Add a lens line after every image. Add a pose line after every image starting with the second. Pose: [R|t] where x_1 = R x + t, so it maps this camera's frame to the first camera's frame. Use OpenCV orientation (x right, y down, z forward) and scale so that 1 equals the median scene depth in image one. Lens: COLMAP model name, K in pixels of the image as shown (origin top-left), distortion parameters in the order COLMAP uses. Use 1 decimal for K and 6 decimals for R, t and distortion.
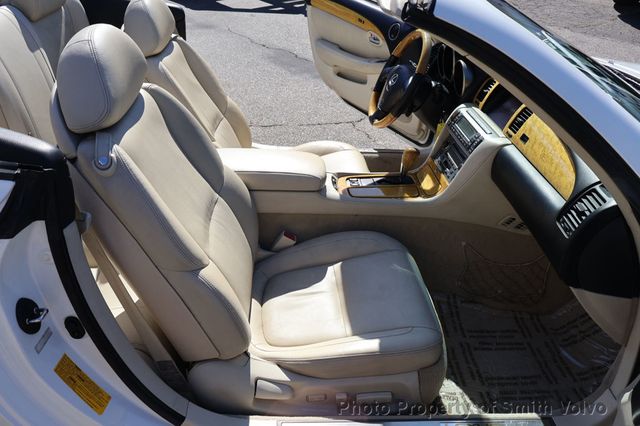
lens RADIAL K [[534.3, 0, 311.3], [0, 534.3, 230.7], [0, 0, 1]] dist [-0.008632, -0.015956]
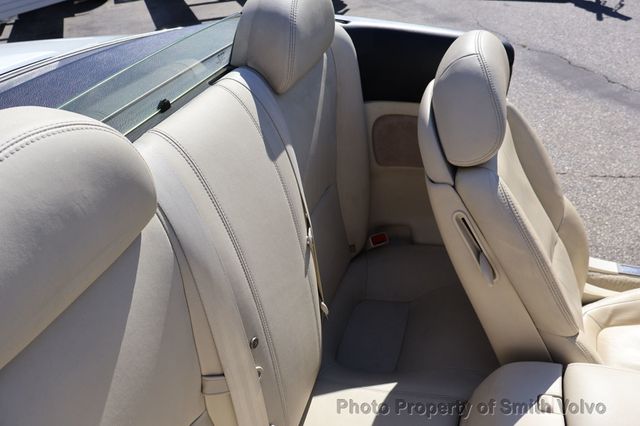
lens RADIAL K [[531.4, 0, 322.9], [0, 531.4, 215.6], [0, 0, 1]] dist [-0.002307, 0.001833]
pose [[0.940893, 0.126745, -0.314096, -0.114894], [-0.120331, 0.991935, 0.039808, -0.115954], [0.316609, 0.000340, 0.948556, 0.192933]]
